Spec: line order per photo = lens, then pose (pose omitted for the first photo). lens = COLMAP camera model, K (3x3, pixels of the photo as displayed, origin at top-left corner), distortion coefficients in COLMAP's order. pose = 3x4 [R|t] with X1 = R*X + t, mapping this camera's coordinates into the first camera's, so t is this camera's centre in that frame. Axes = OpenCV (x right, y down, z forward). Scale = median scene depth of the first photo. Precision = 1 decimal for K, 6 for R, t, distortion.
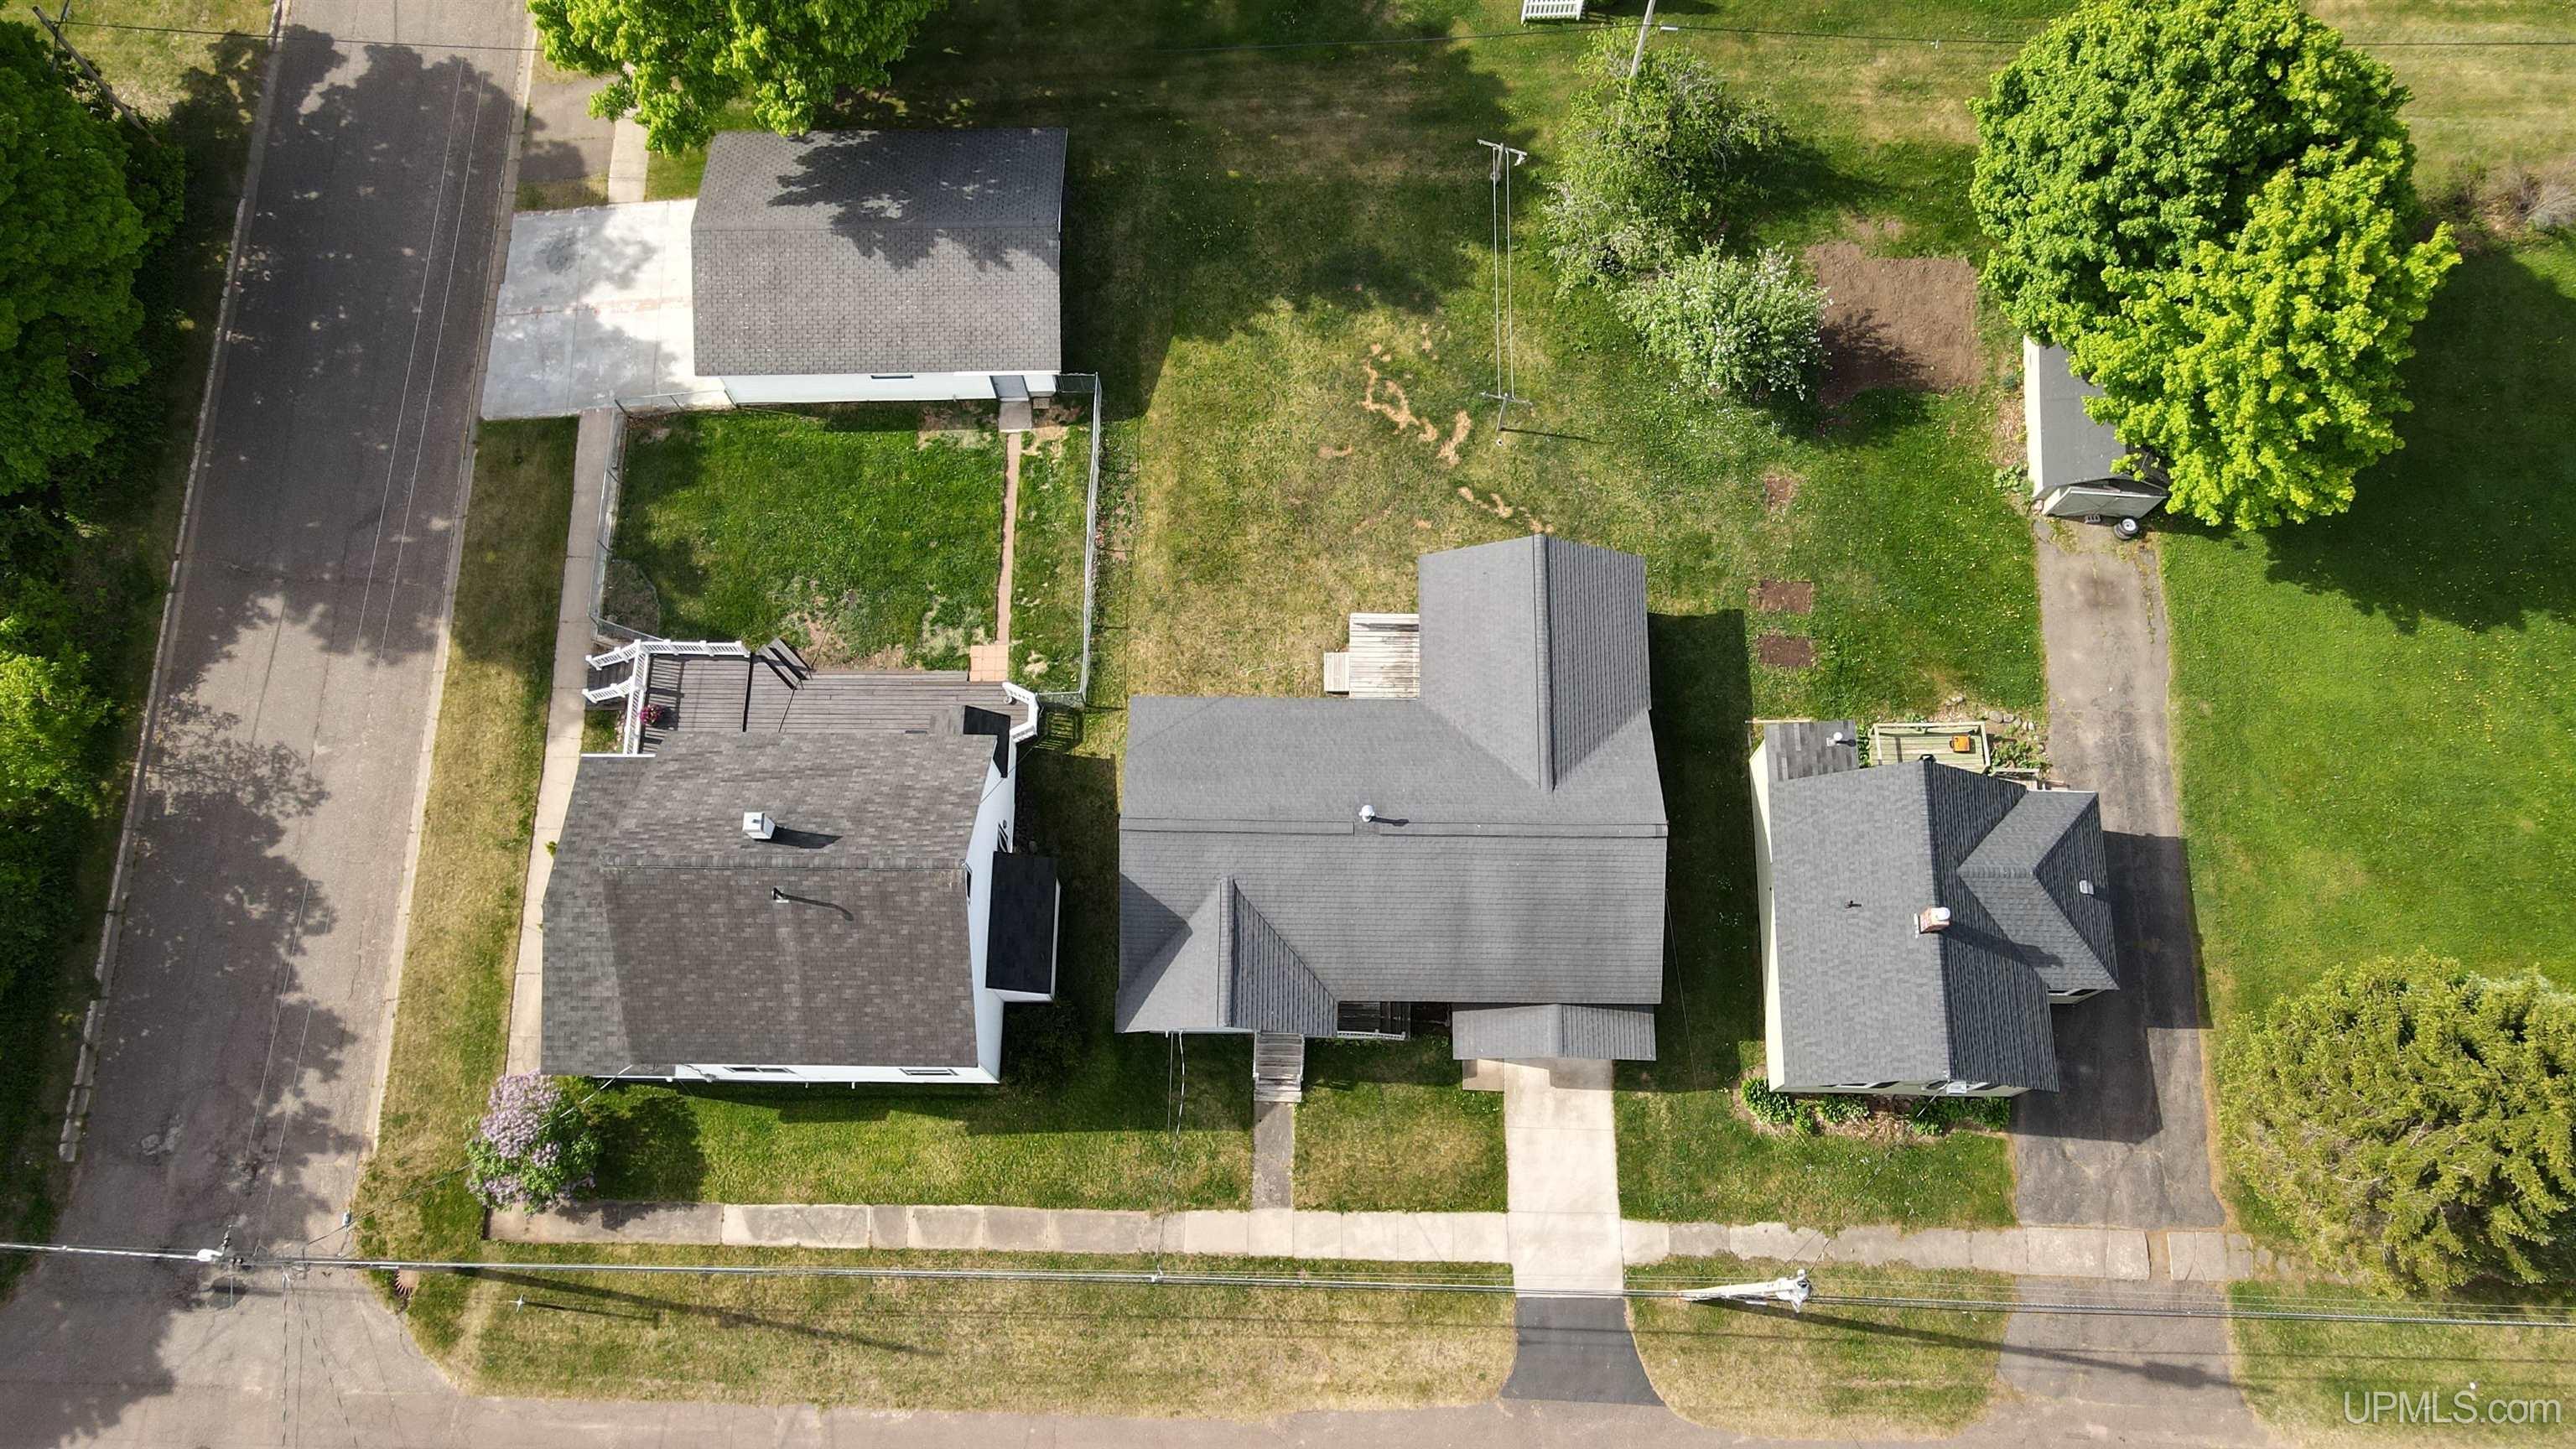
lens RADIAL K [[1918.7, 0, 1288.0], [0, 1918.7, 724.5], [0, 0, 1]] dist [-0.053255, 0.135653]
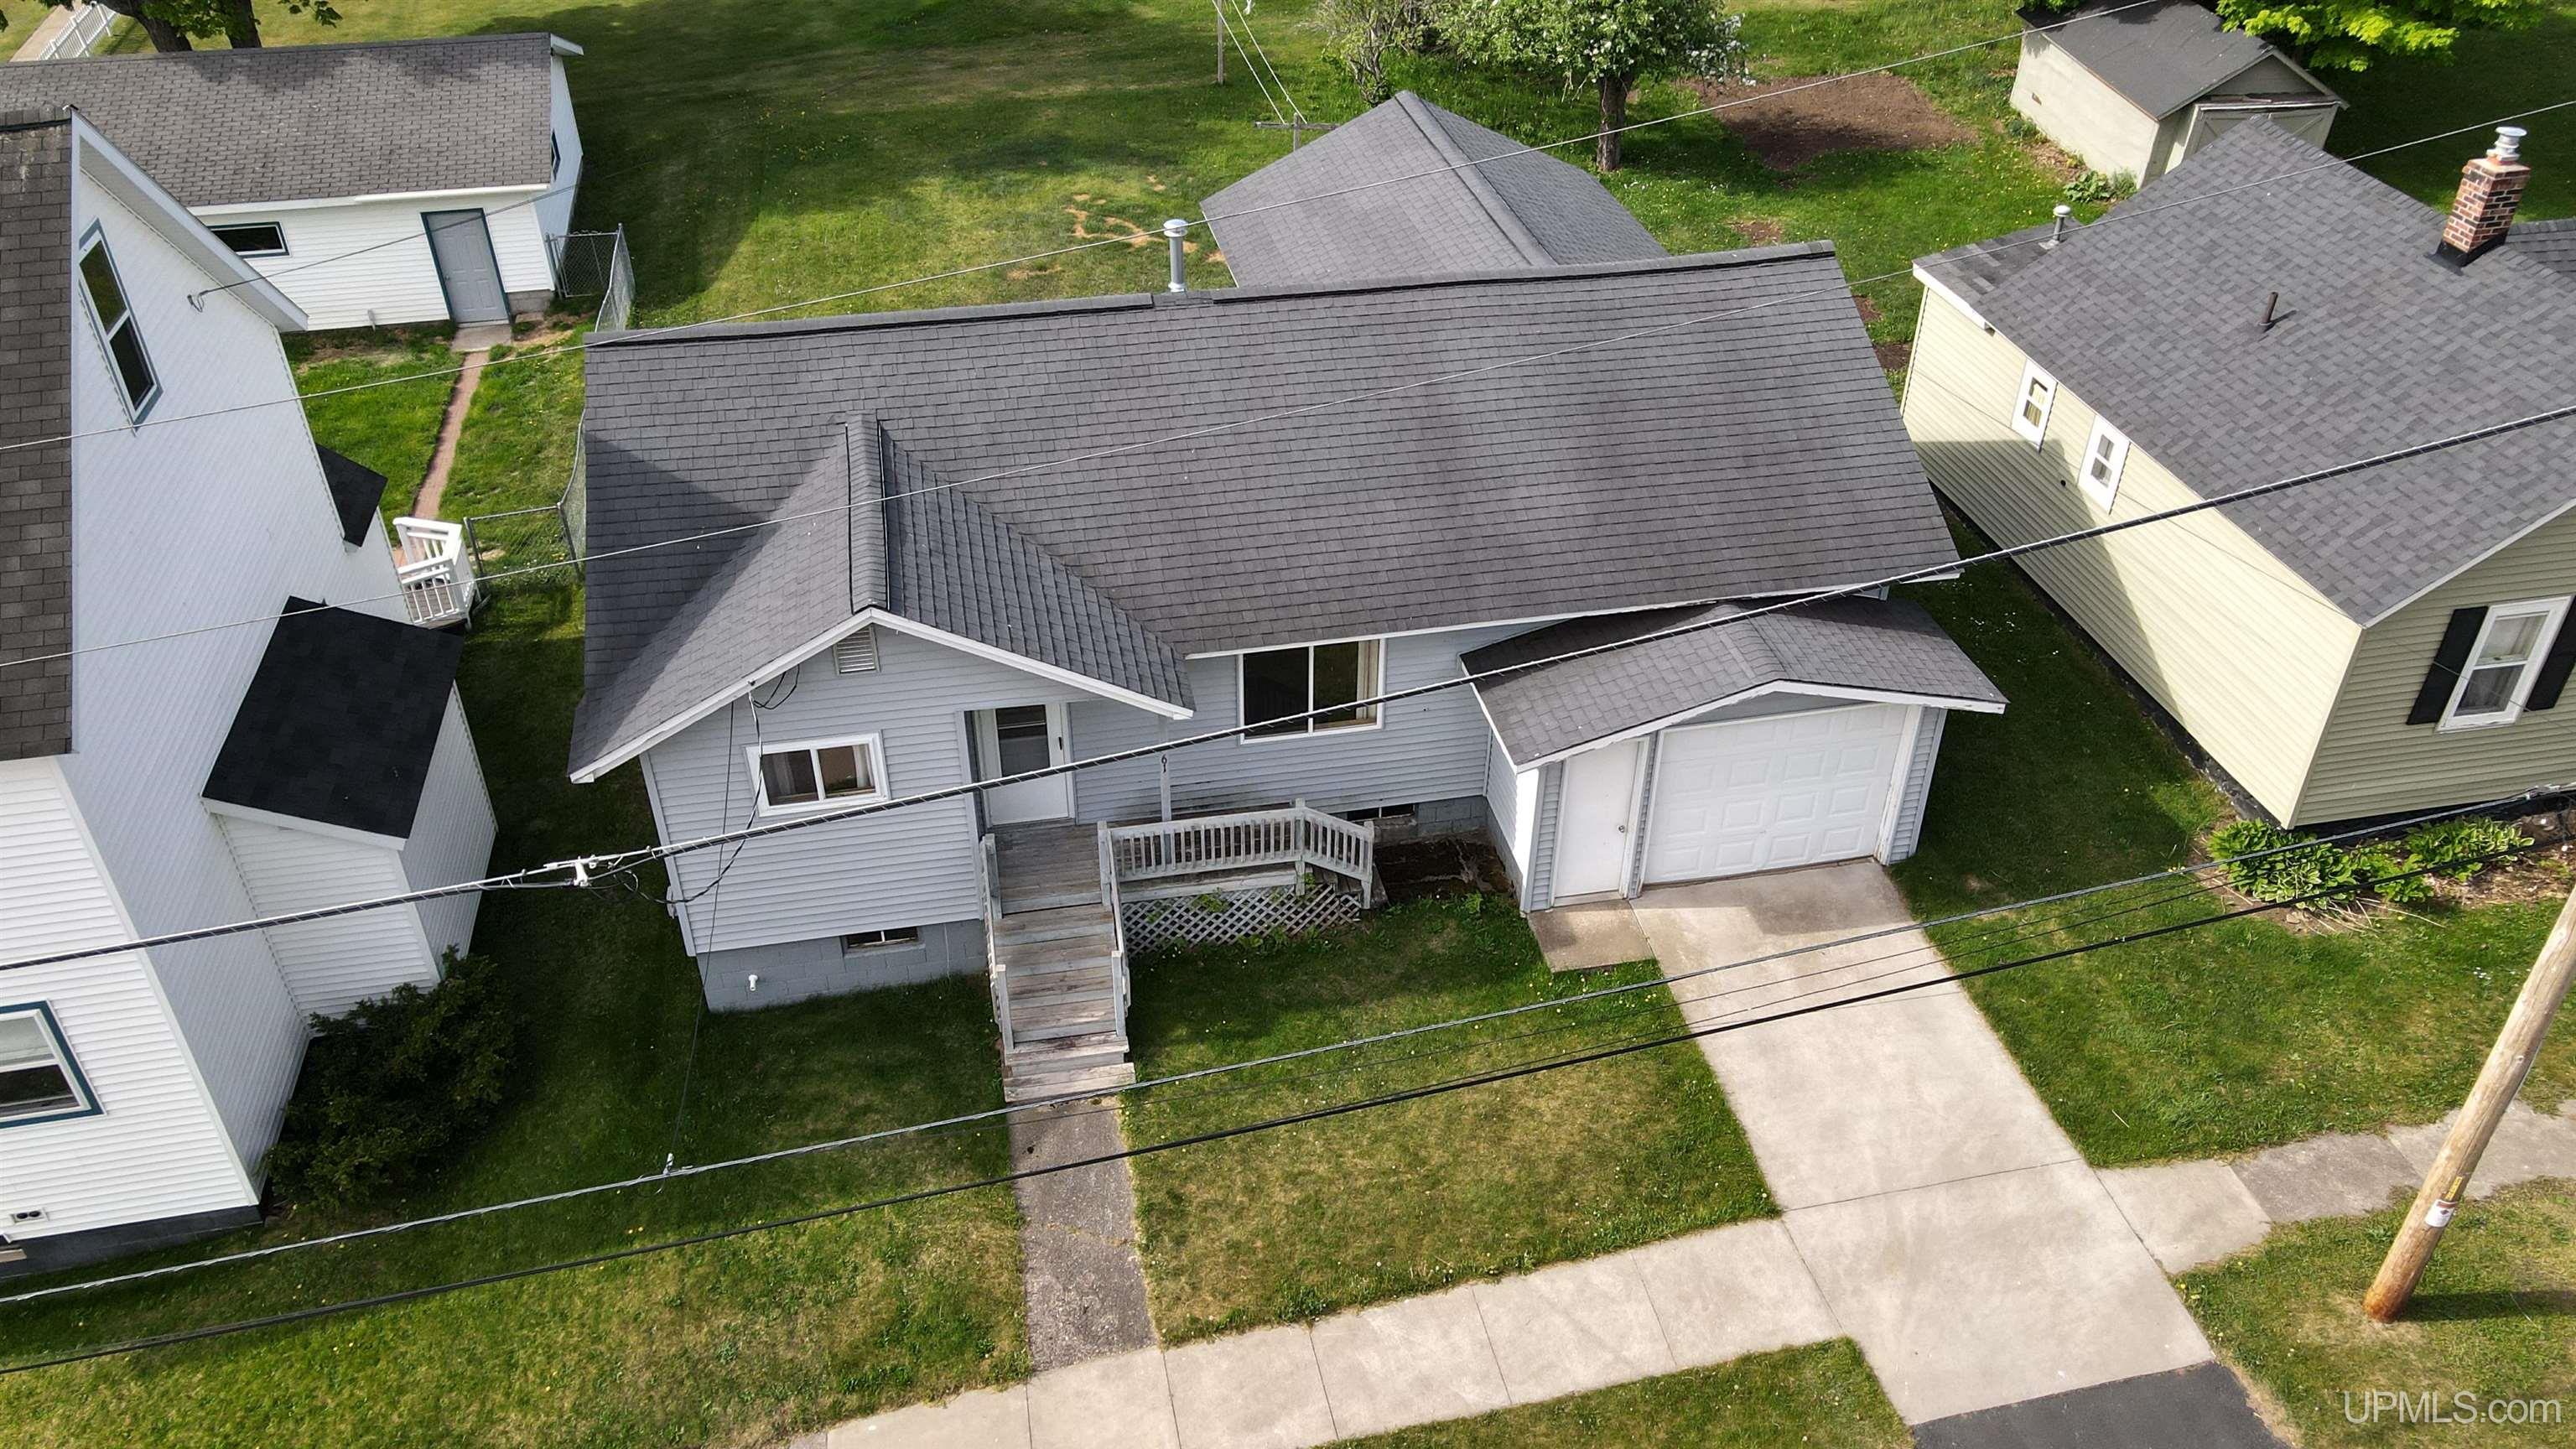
lens RADIAL K [[1918.7, 0, 1288.0], [0, 1918.7, 724.5], [0, 0, 1]] dist [-0.053255, 0.135653]
pose [[0.977508, -0.115010, 0.176777, -0.021333], [0.198653, 0.783575, -0.588682, 0.363982], [-0.070814, 0.610559, 0.788799, 0.672607]]
